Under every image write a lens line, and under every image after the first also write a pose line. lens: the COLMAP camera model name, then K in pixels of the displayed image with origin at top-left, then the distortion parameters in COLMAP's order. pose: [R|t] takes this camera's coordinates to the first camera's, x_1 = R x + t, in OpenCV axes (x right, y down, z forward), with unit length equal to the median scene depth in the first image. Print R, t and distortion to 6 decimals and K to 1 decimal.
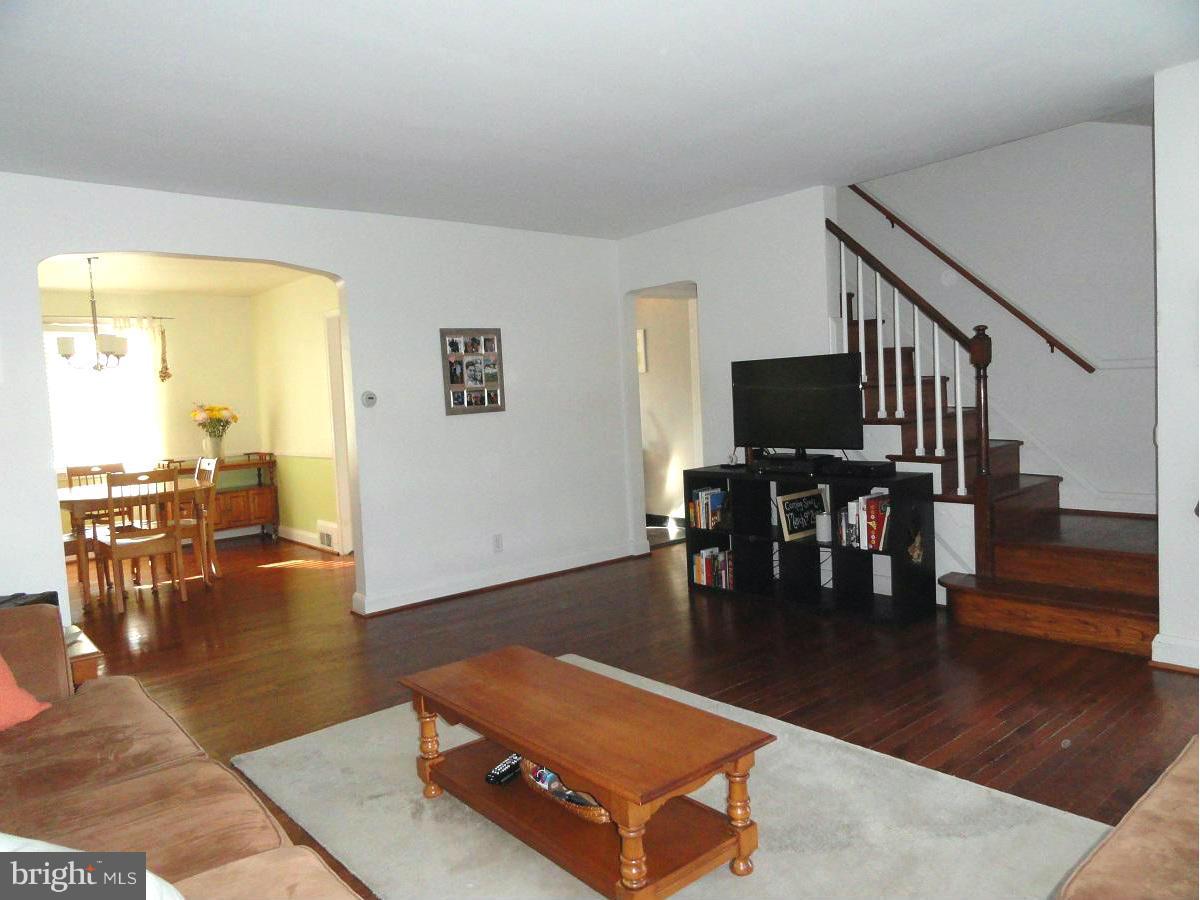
lens RADIAL K [[823.7, 0, 599.8], [0, 823.7, 447.8], [0, 0, 1]] dist [-0.003810, 0.009293]
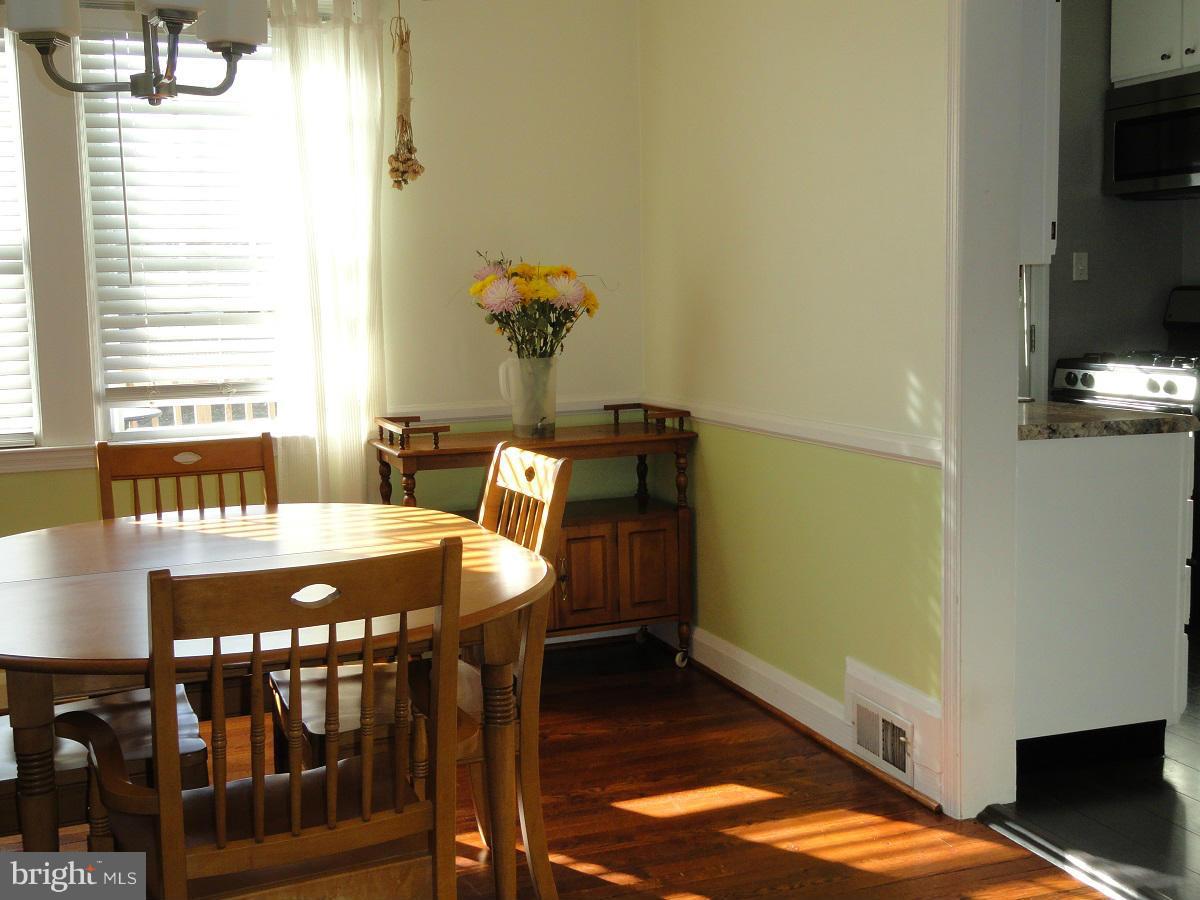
lens RADIAL K [[1394.6, 0, 601.1], [0, 1394.6, 450.2], [0, 0, 1]] dist [0.021081, 0.000000]
pose [[0.935303, 0.065866, -0.347662, -0.240476], [-0.042747, 0.996359, 0.073765, -0.018117], [0.351255, -0.054131, 0.934714, 0.475202]]
